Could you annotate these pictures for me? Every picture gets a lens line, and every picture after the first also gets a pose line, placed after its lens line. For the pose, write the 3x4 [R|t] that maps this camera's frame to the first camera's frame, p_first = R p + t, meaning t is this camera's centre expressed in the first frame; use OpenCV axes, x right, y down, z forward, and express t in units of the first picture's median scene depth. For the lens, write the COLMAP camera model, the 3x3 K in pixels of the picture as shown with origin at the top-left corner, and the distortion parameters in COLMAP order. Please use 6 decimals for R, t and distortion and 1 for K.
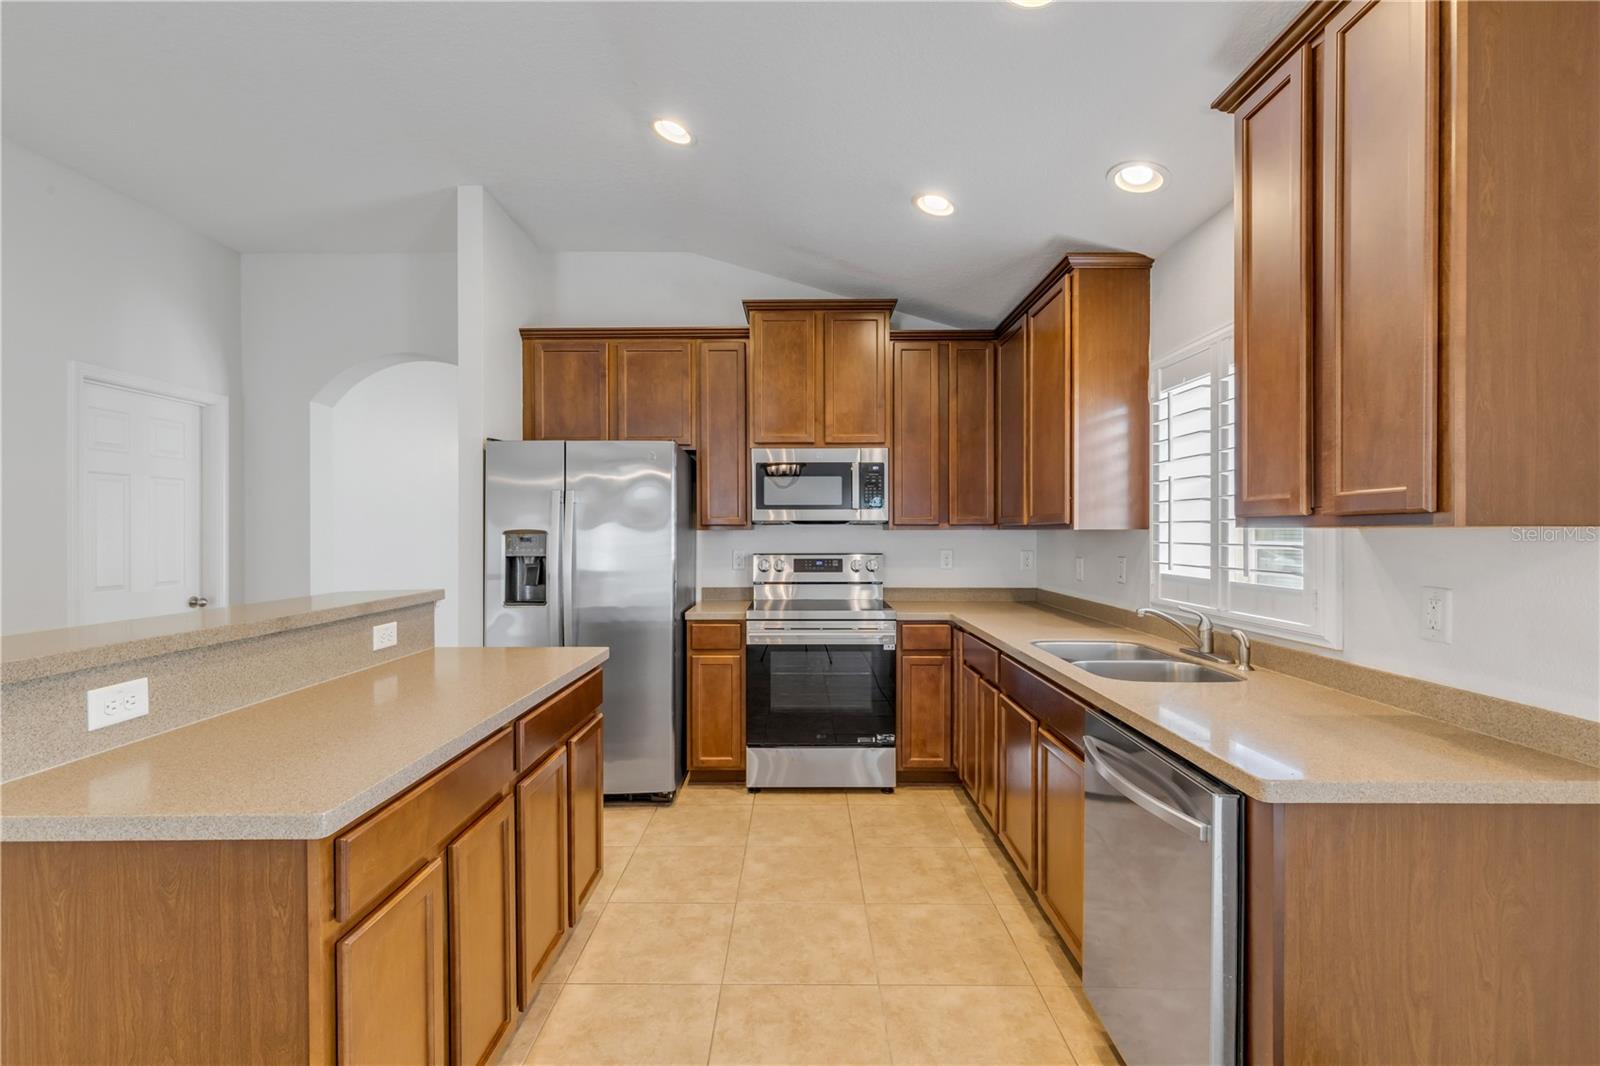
lens RADIAL K [[720.9, 0, 797.3], [0, 720.9, 528.4], [0, 0, 1]] dist [0.007311, -0.002914]
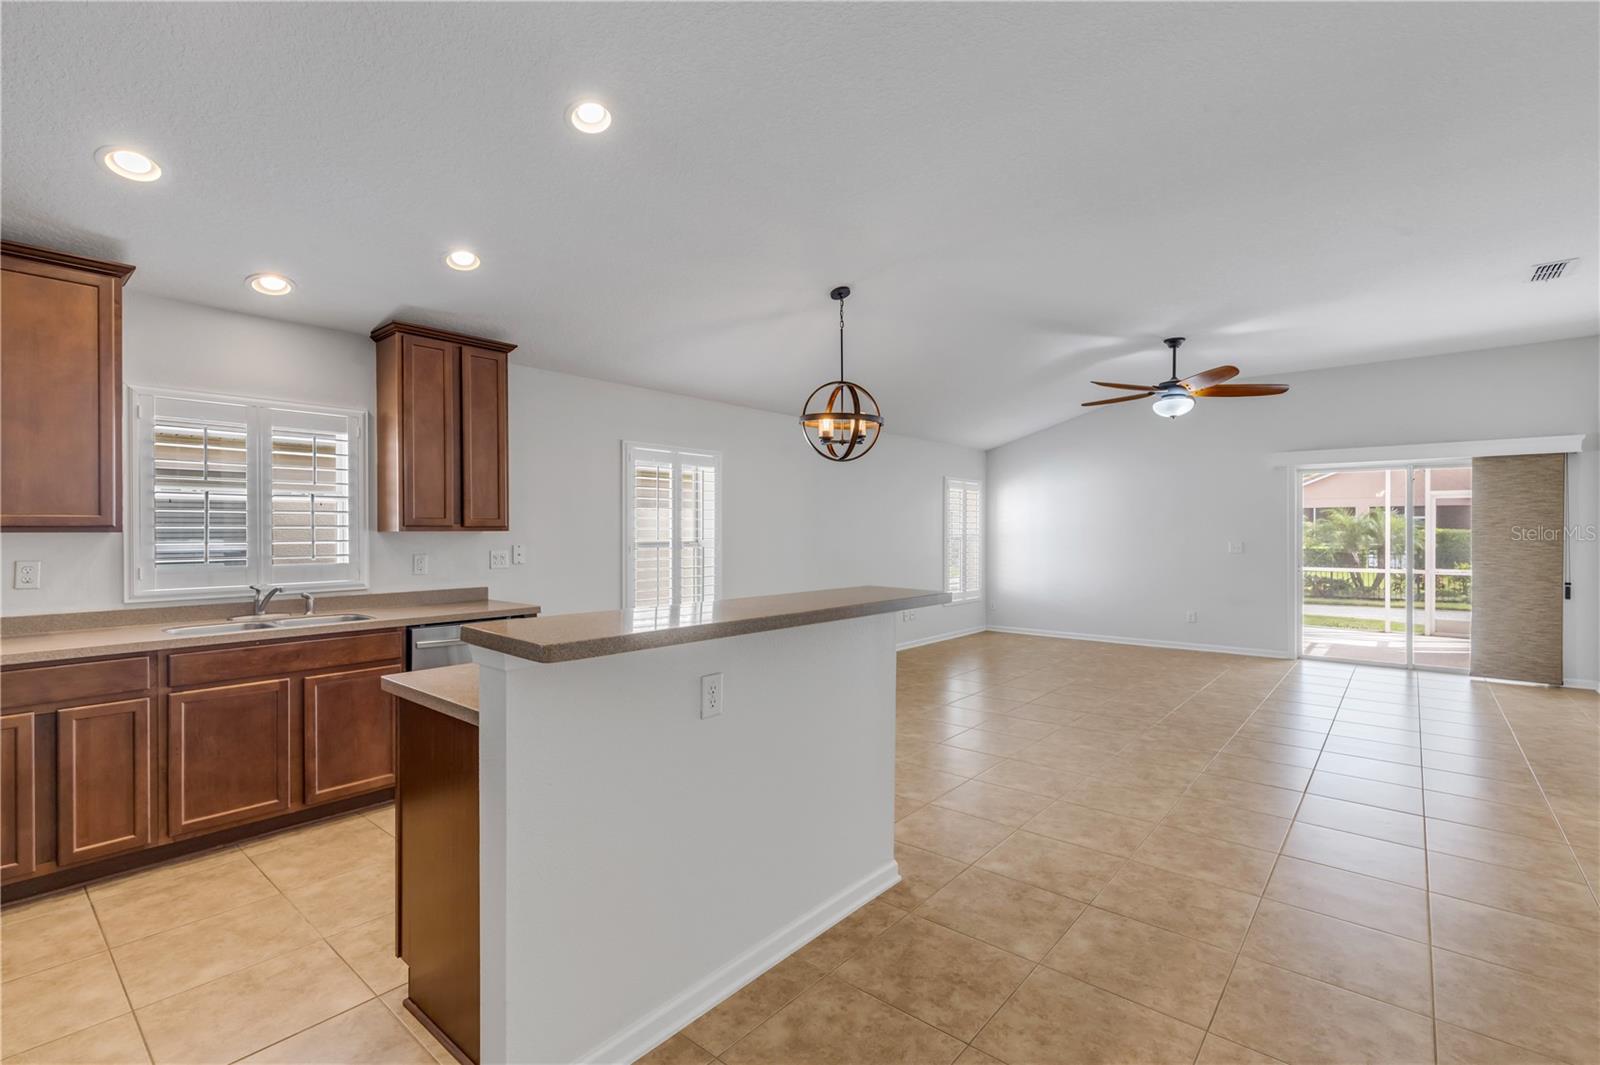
lens RADIAL K [[720.9, 0, 796.9], [0, 720.9, 529.9], [0, 0, 1]] dist [0.007311, -0.002914]
pose [[-0.767084, 0.004236, 0.641533, -0.804392], [0.000580, 0.999982, -0.005909, 0.004332], [-0.641546, -0.004161, -0.767073, 0.934819]]
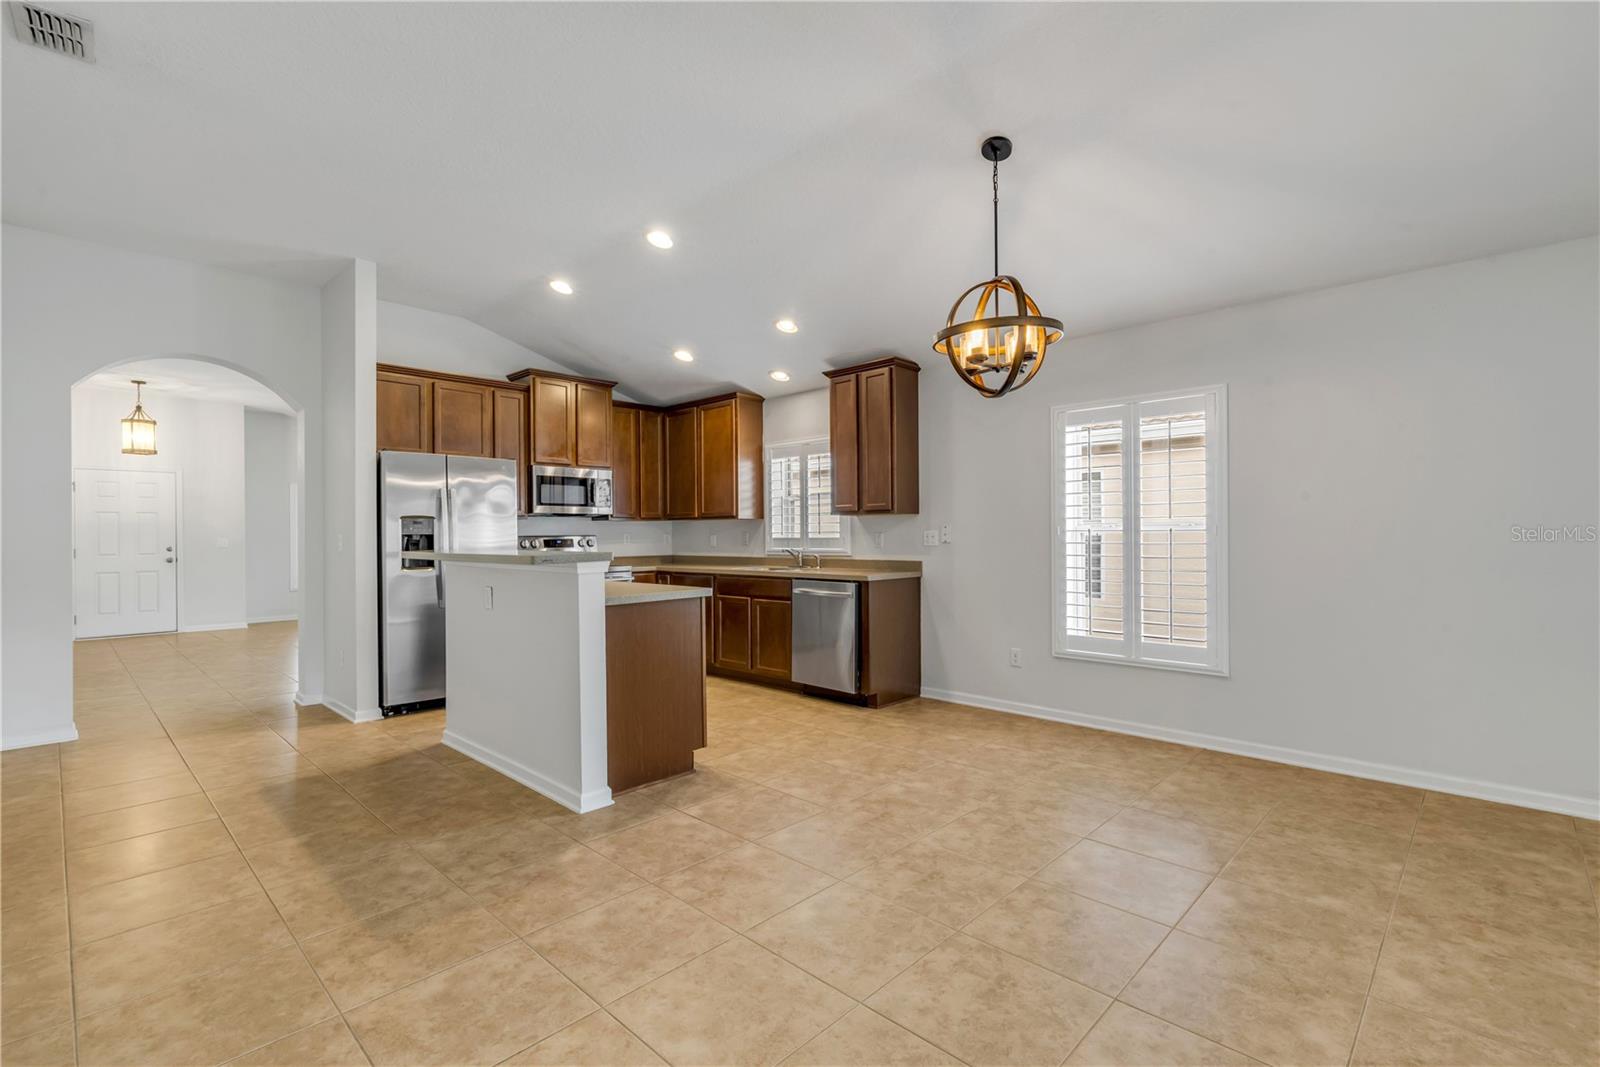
lens RADIAL K [[720.9, 0, 800.0], [0, 720.9, 534.0], [0, 0, 1]] dist [0.007311, -0.002914]
pose [[0.688658, -0.002594, 0.725082, -0.837961], [0.003986, 0.999992, -0.000209, 0.038653], [-0.725075, 0.003034, 0.688663, -0.492376]]
